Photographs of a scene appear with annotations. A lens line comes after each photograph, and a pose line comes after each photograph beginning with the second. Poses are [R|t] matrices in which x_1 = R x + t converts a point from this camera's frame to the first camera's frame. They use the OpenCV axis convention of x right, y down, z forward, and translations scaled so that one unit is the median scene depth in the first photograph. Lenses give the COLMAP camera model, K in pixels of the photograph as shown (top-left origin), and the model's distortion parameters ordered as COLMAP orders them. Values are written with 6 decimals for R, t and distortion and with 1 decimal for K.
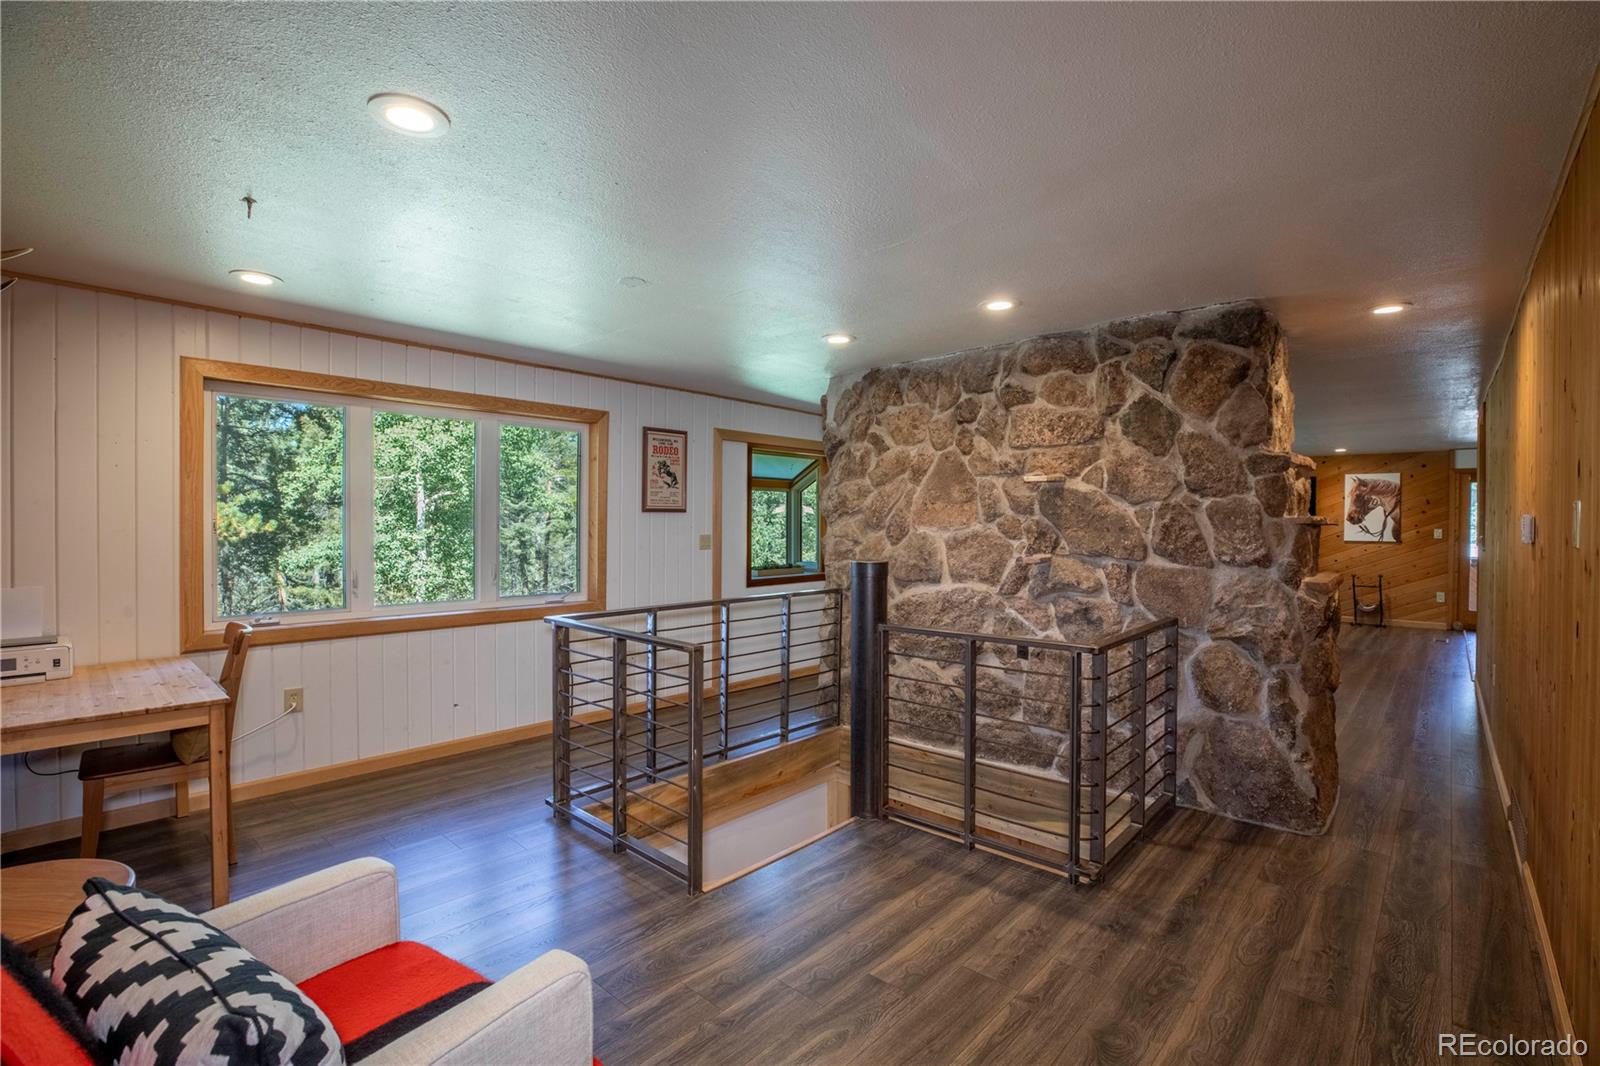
lens RADIAL K [[734.4, 0, 793.1], [0, 734.4, 537.1], [0, 0, 1]] dist [-0.021968, 0.002557]
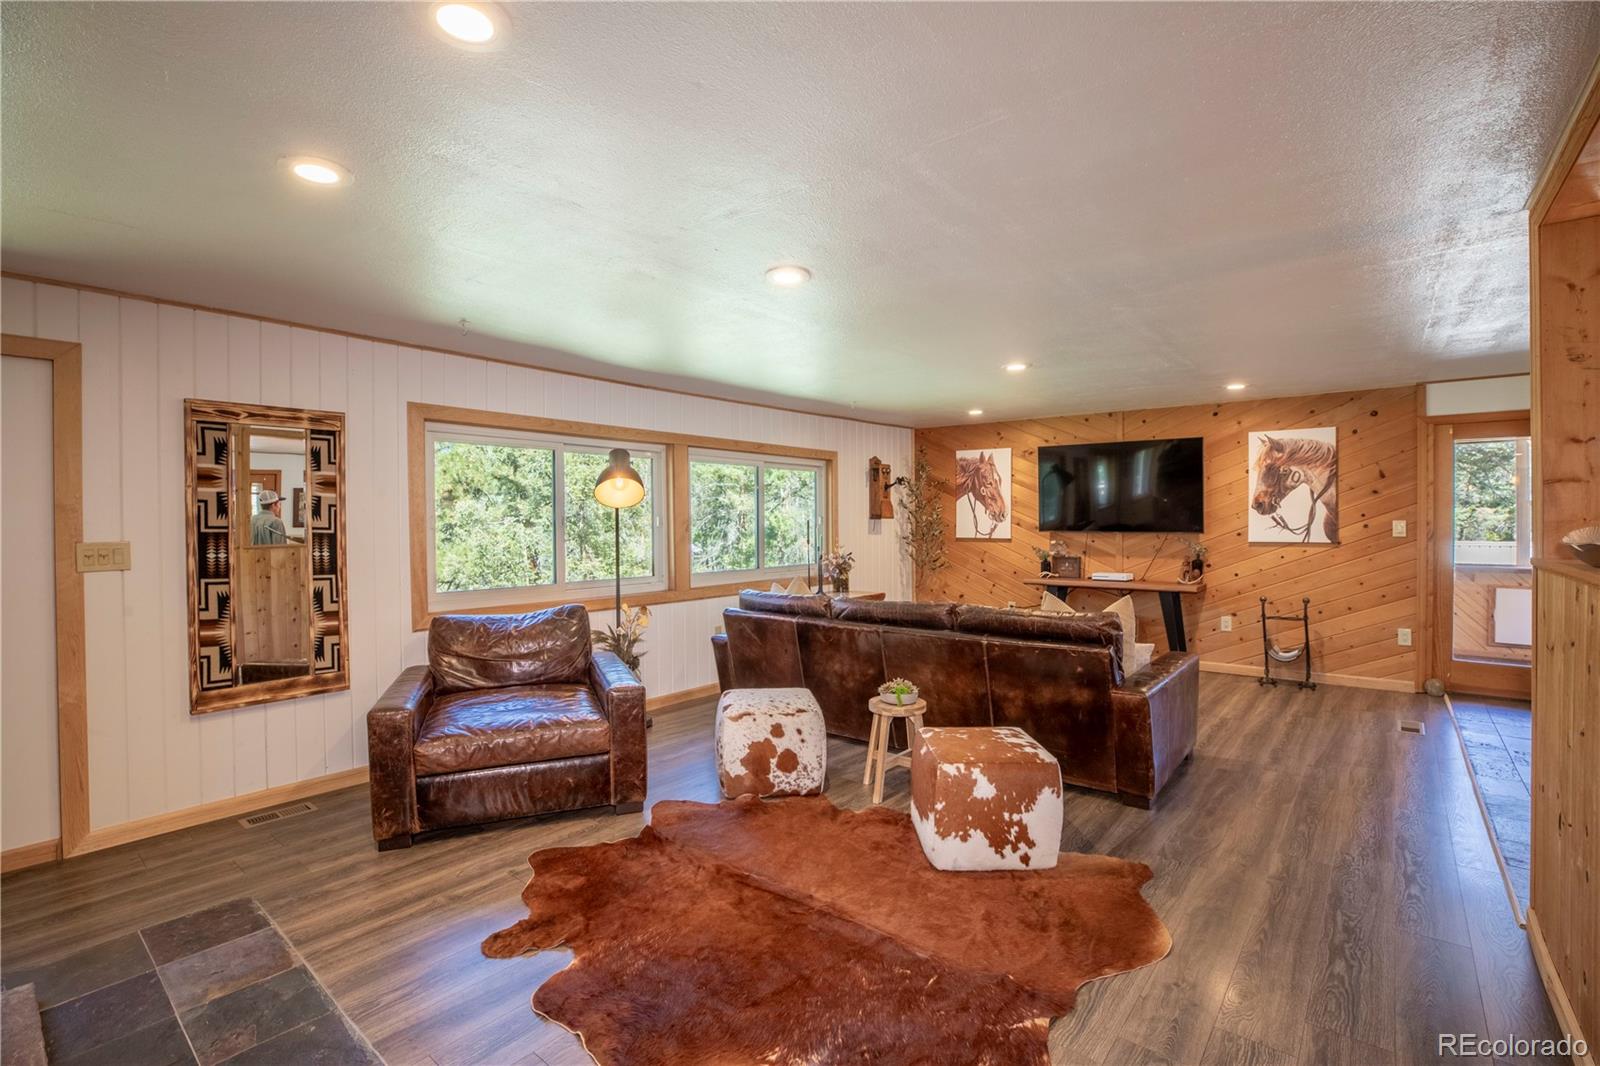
lens RADIAL K [[734.4, 0, 804.1], [0, 734.4, 529.0], [0, 0, 1]] dist [-0.021968, 0.002557]
pose [[0.999777, -0.009491, 0.018854, 0.386171], [0.009556, 0.999949, -0.003362, -0.007158], [-0.018821, 0.003541, 0.999817, 0.408462]]
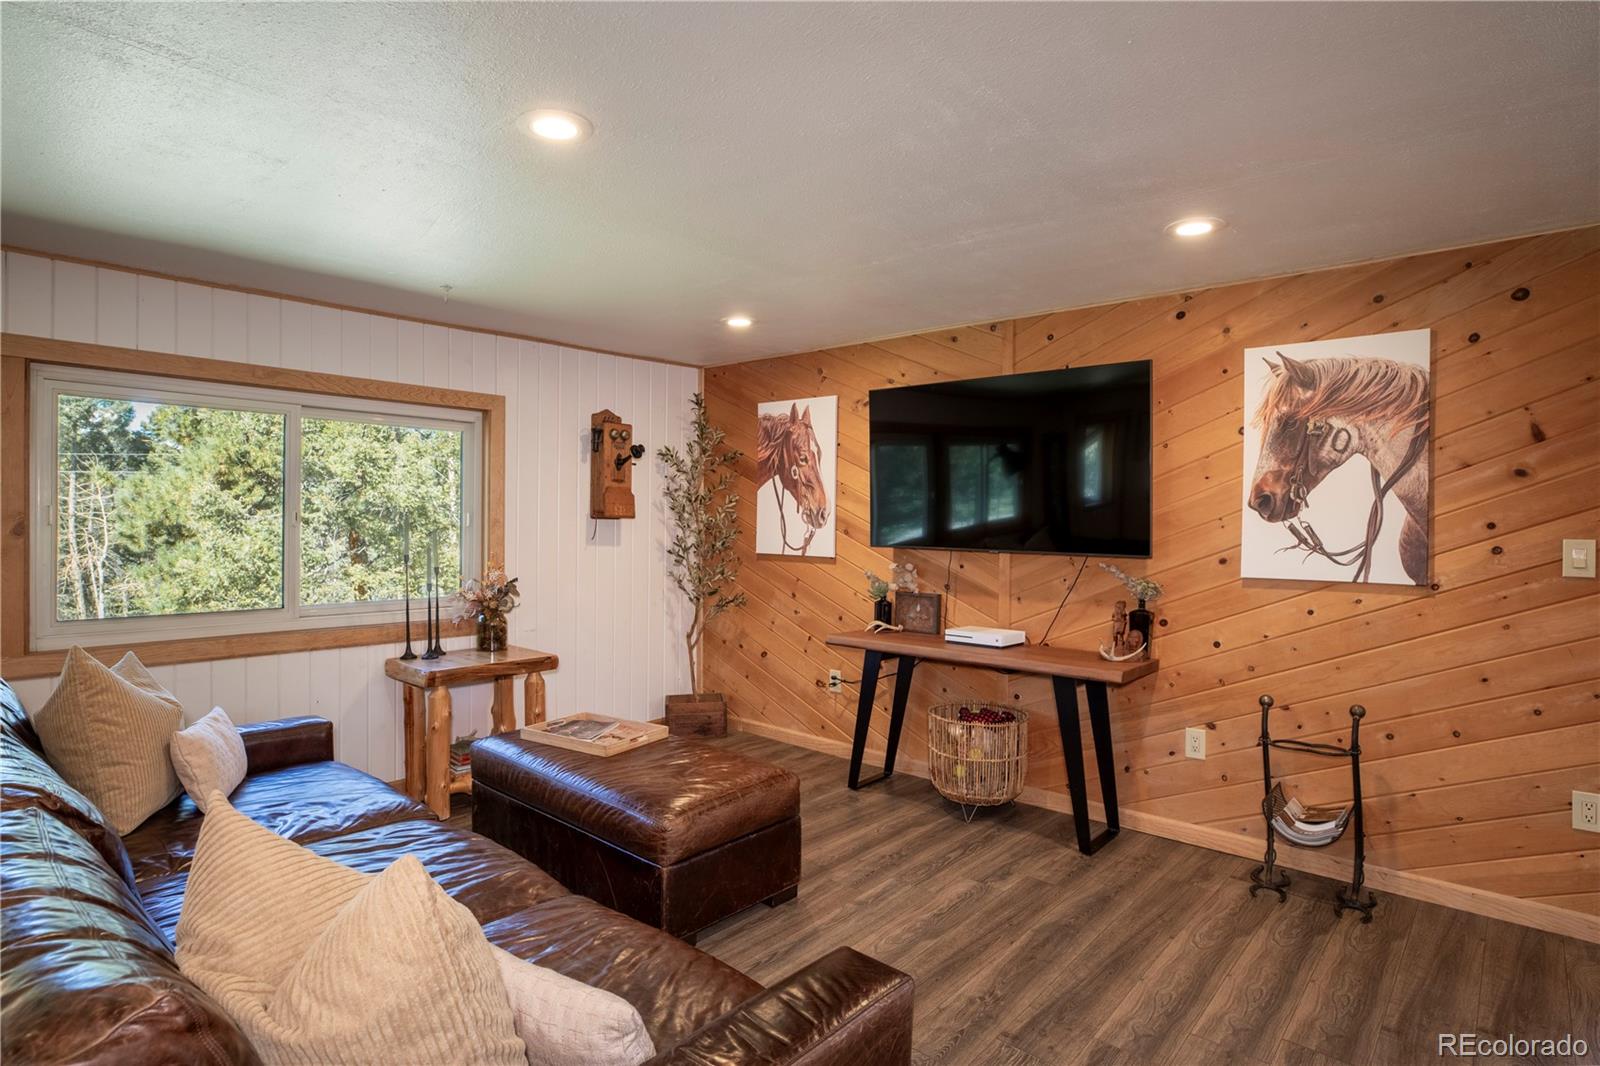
lens RADIAL K [[811.1, 0, 812.4], [0, 811.1, 529.9], [0, 0, 1]] dist [-0.014849, 0.002564]
pose [[0.999726, 0.006408, -0.022532, 0.609686], [-0.006491, 0.999972, -0.003589, -0.011861], [0.022509, 0.003734, 0.999740, 0.689396]]
